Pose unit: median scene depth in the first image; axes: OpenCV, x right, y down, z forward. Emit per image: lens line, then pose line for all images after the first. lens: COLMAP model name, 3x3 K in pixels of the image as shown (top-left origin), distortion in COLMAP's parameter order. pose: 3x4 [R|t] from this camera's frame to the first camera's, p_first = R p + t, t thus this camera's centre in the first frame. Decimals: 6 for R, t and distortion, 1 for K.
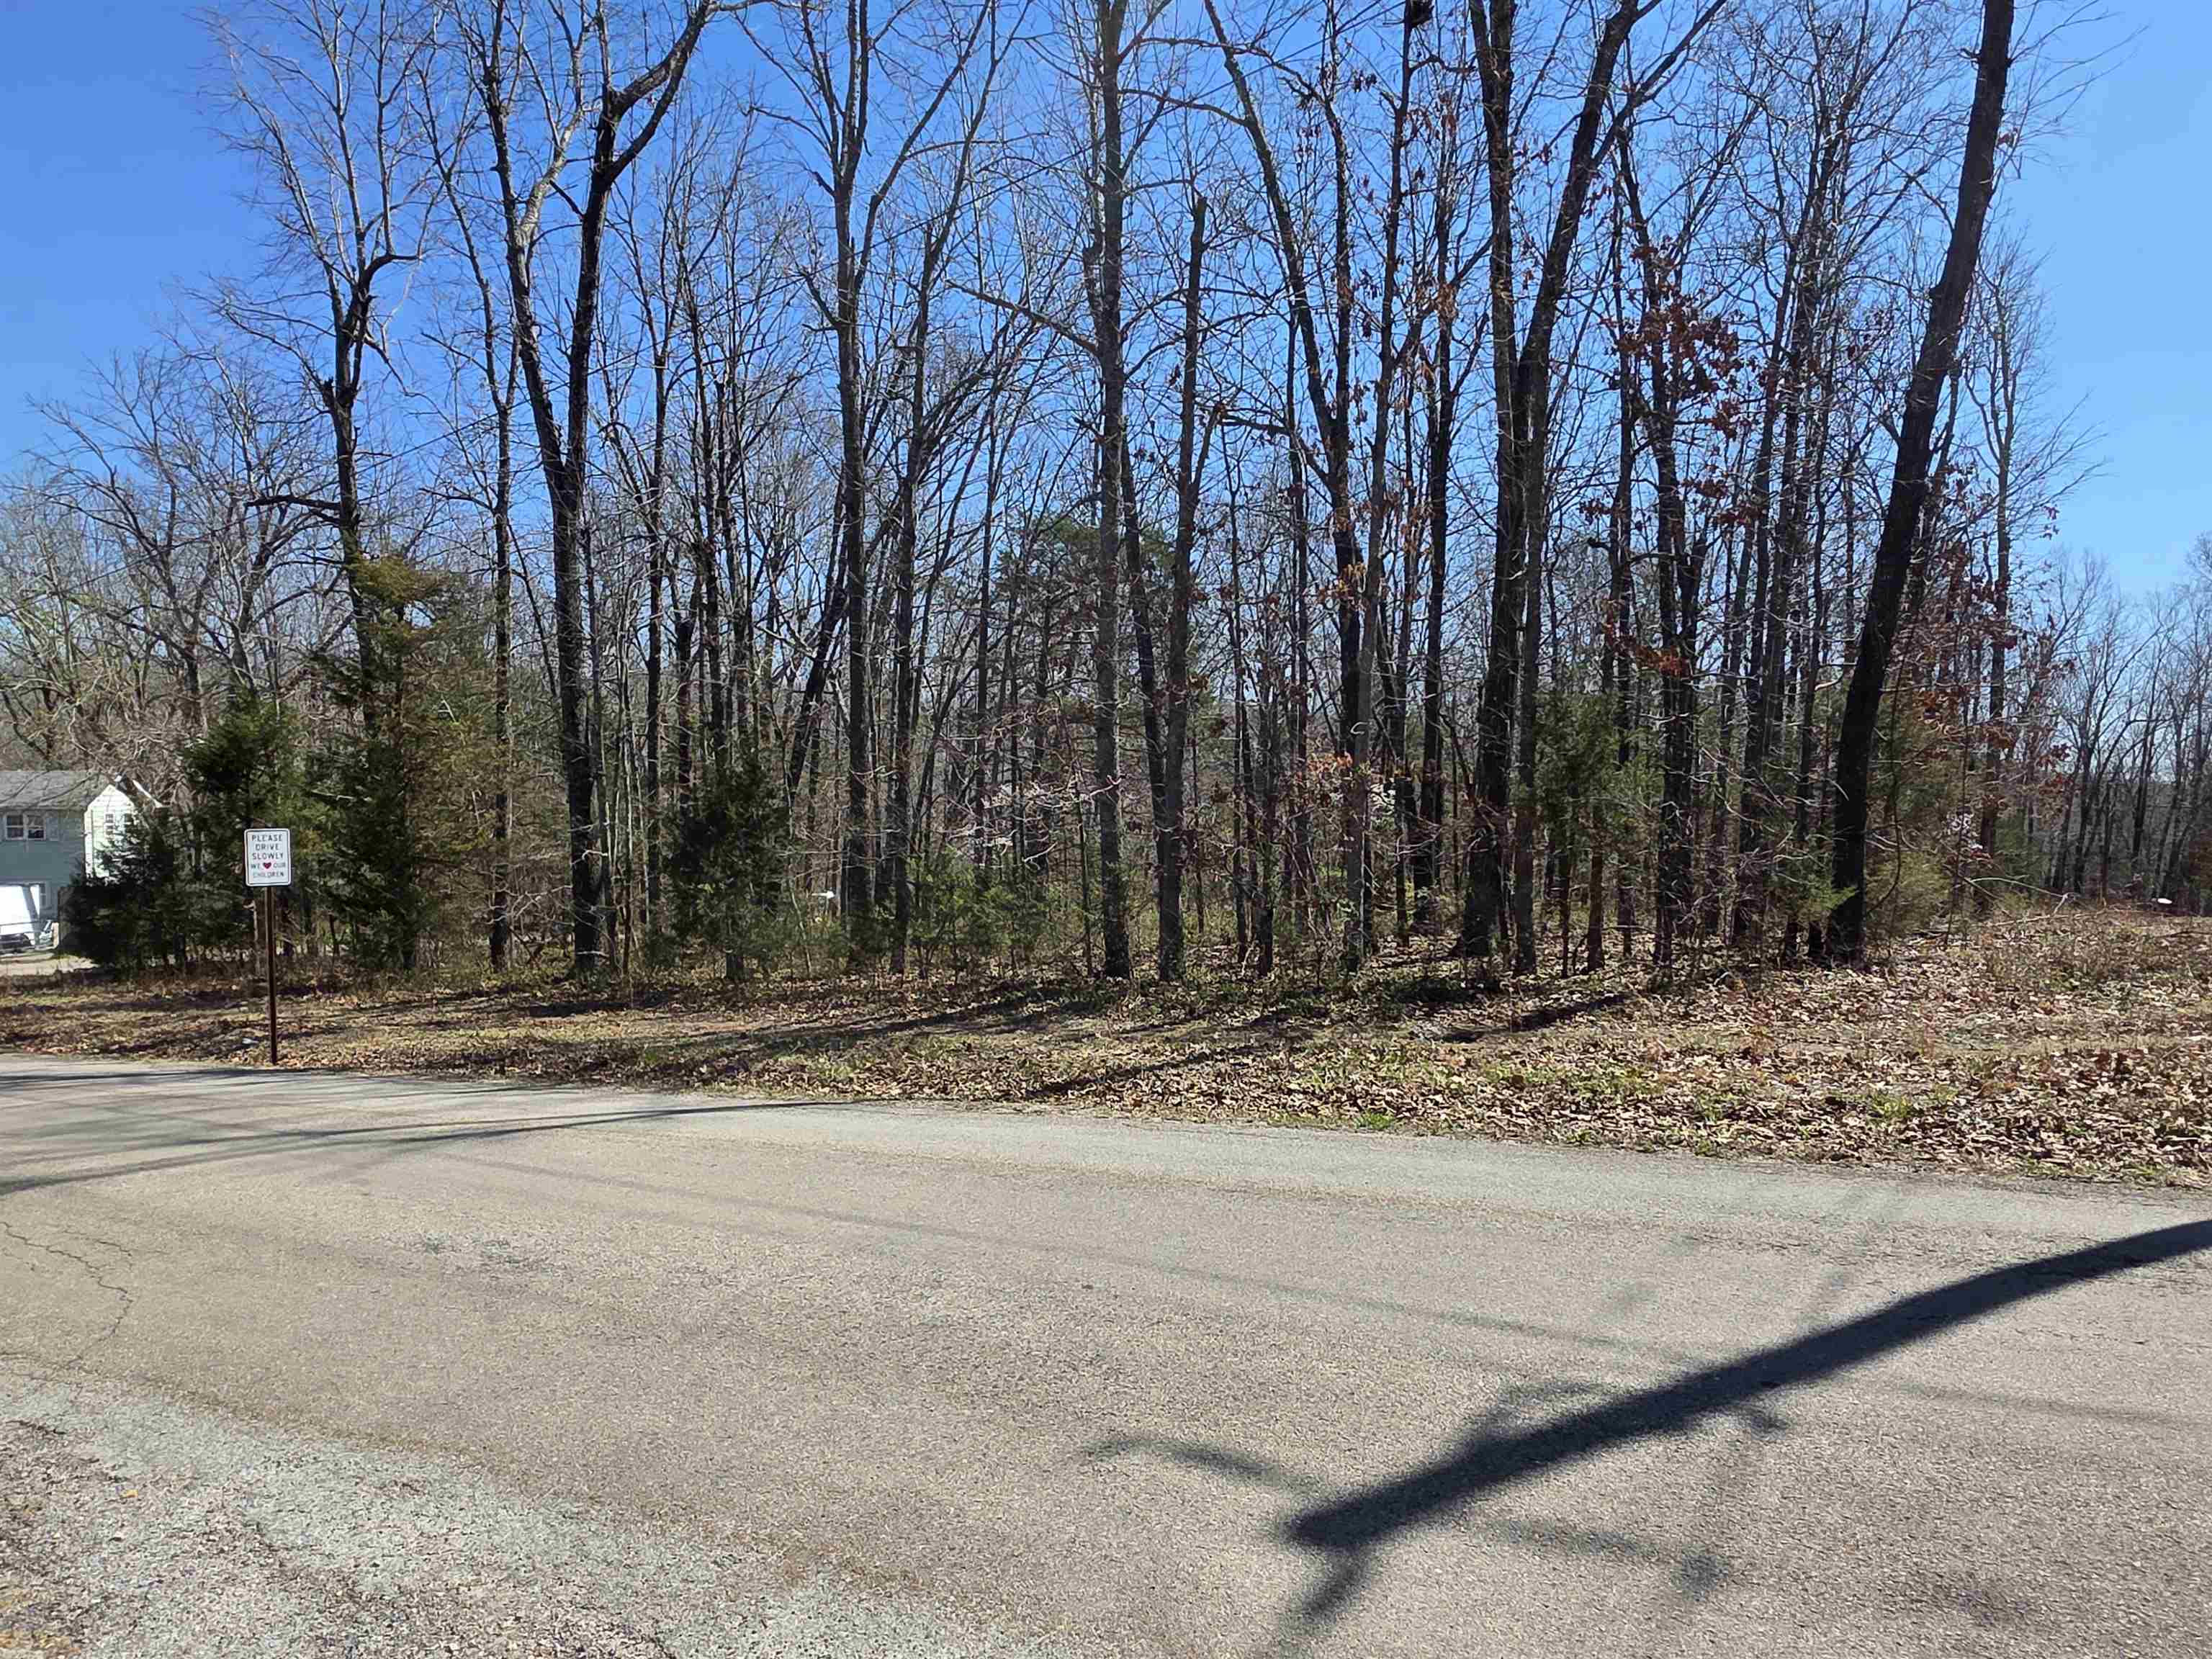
lens RADIAL K [[1450.0, 0, 1109.0], [0, 1450.0, 859.3], [0, 0, 1]] dist [0.006295, -0.004743]
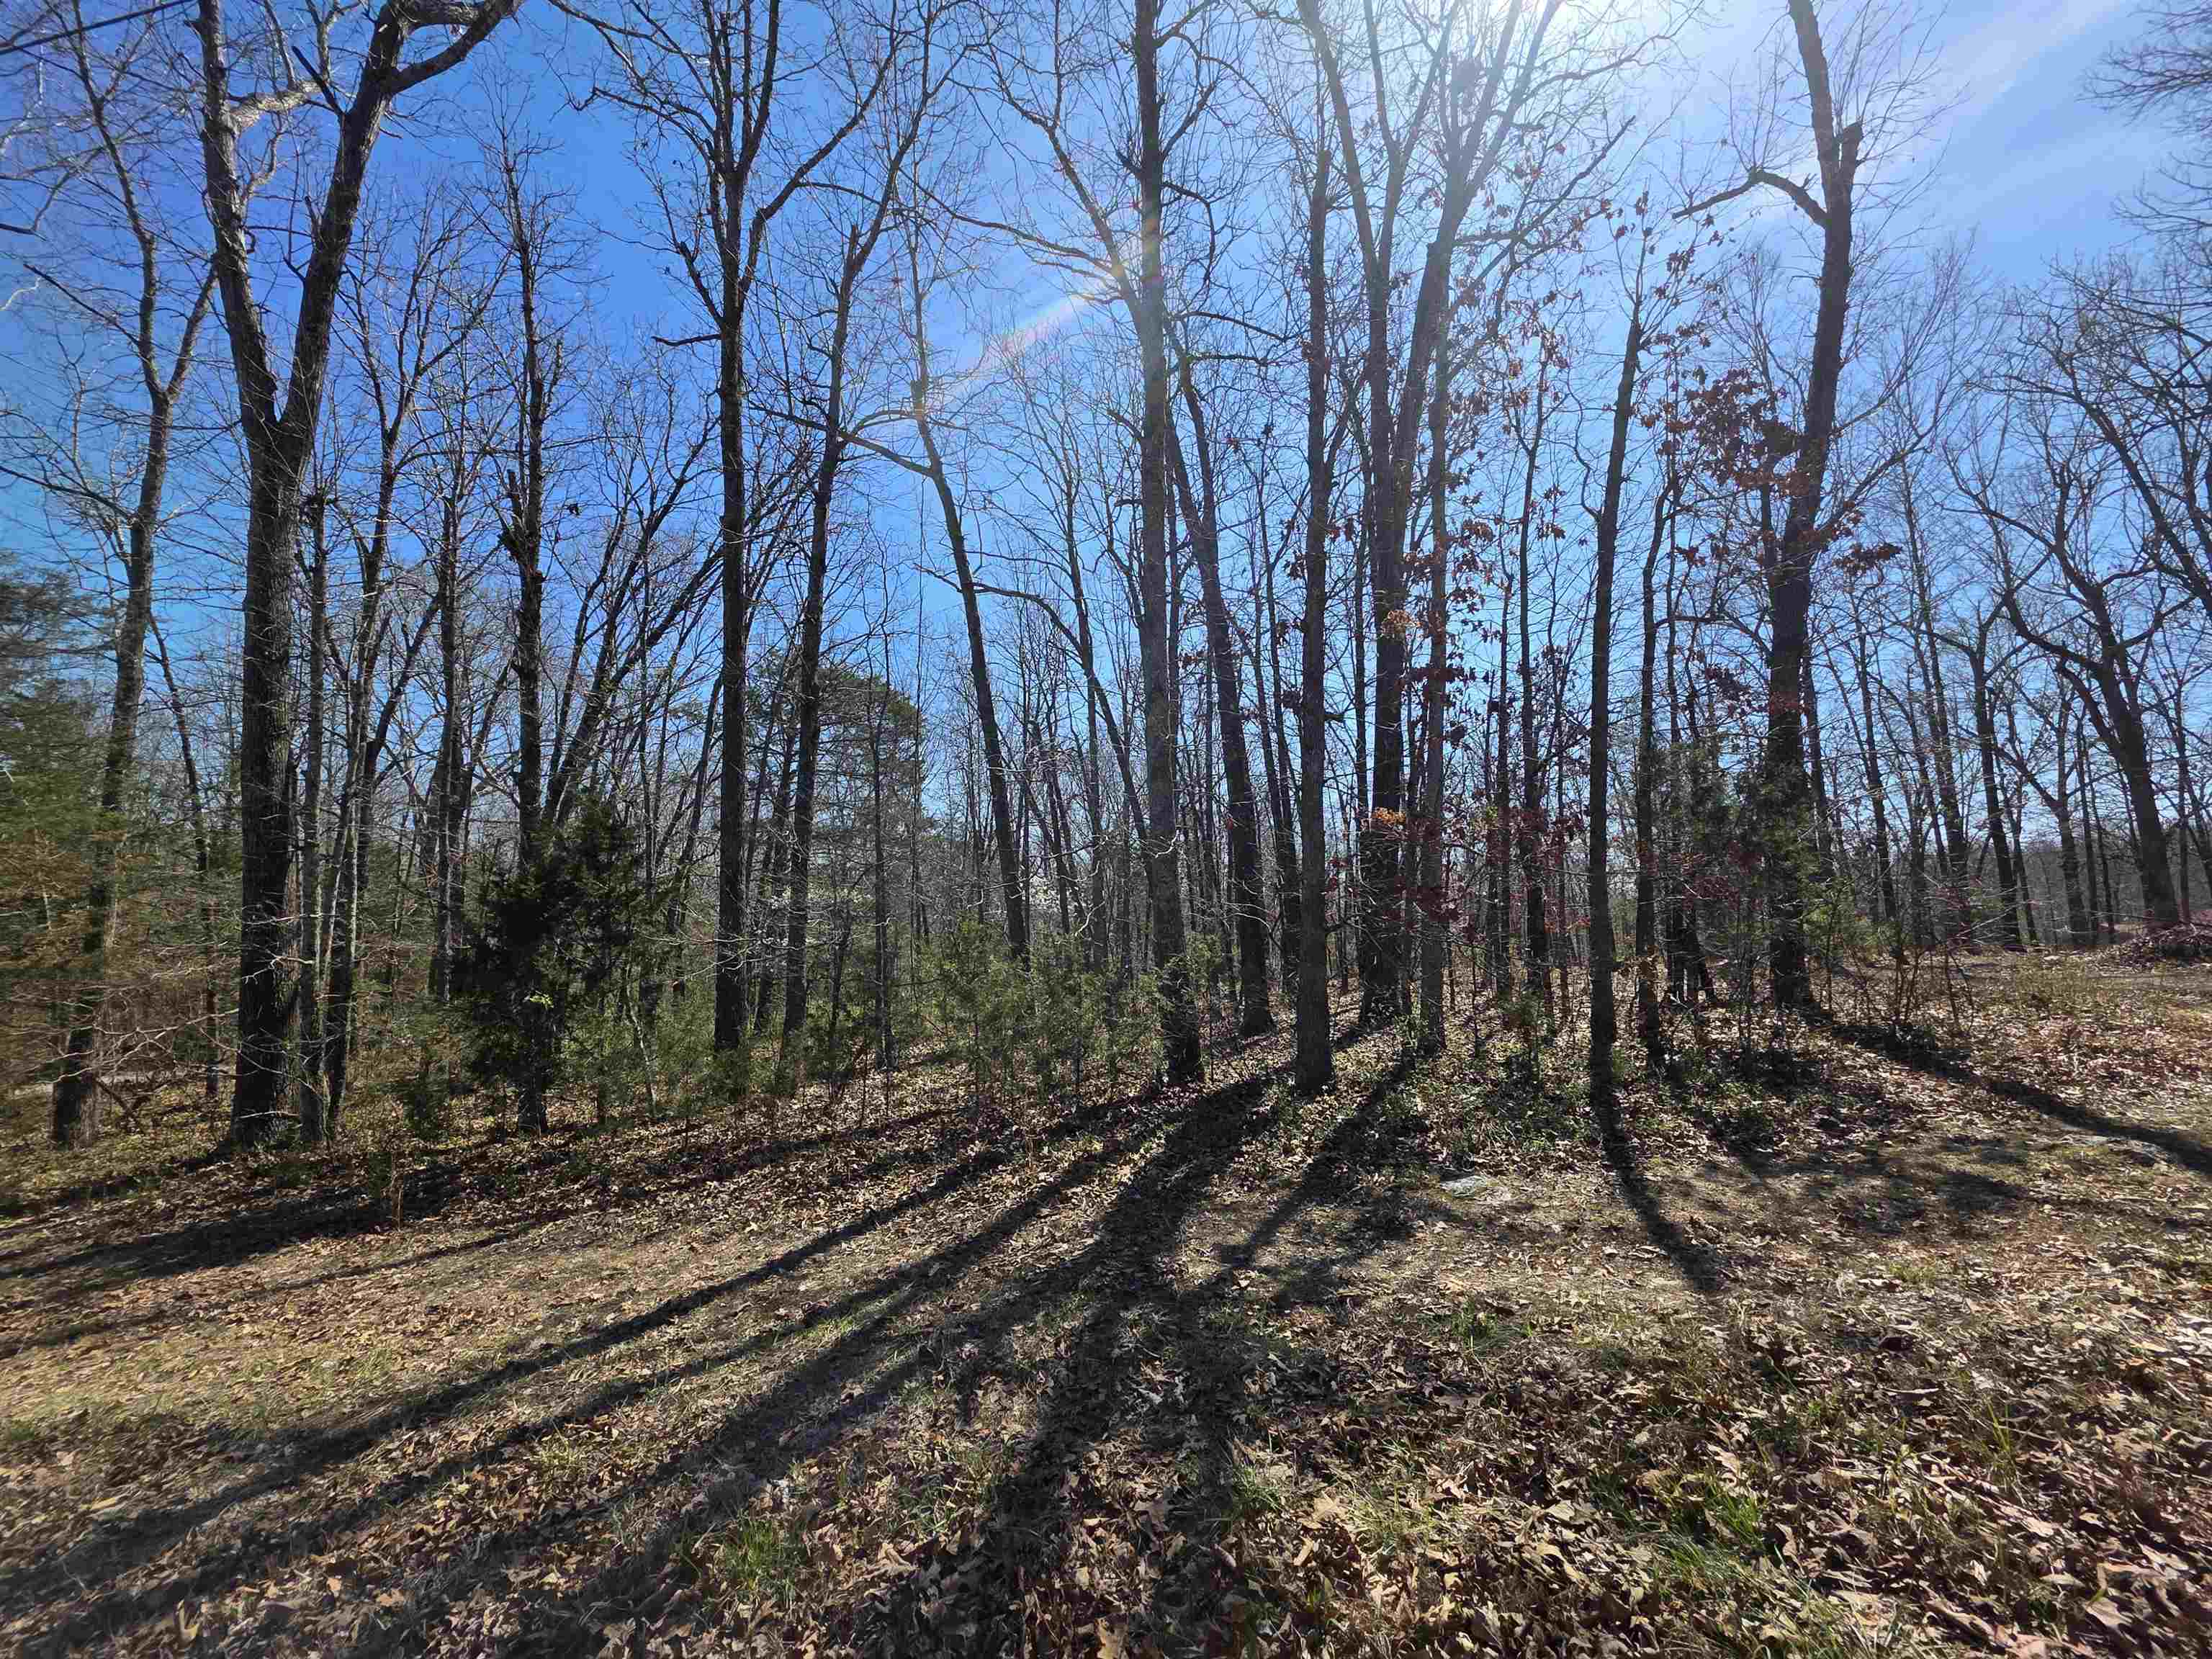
lens RADIAL K [[893.8, 0, 1120.4], [0, 893.8, 832.4], [0, 0, 1]] dist [-0.003245, 0.000536]
pose [[0.896584, 0.023044, 0.442274, -0.223486], [0.042089, 0.989691, -0.136891, 0.011516], [-0.440869, 0.141350, 0.886372, 0.527940]]
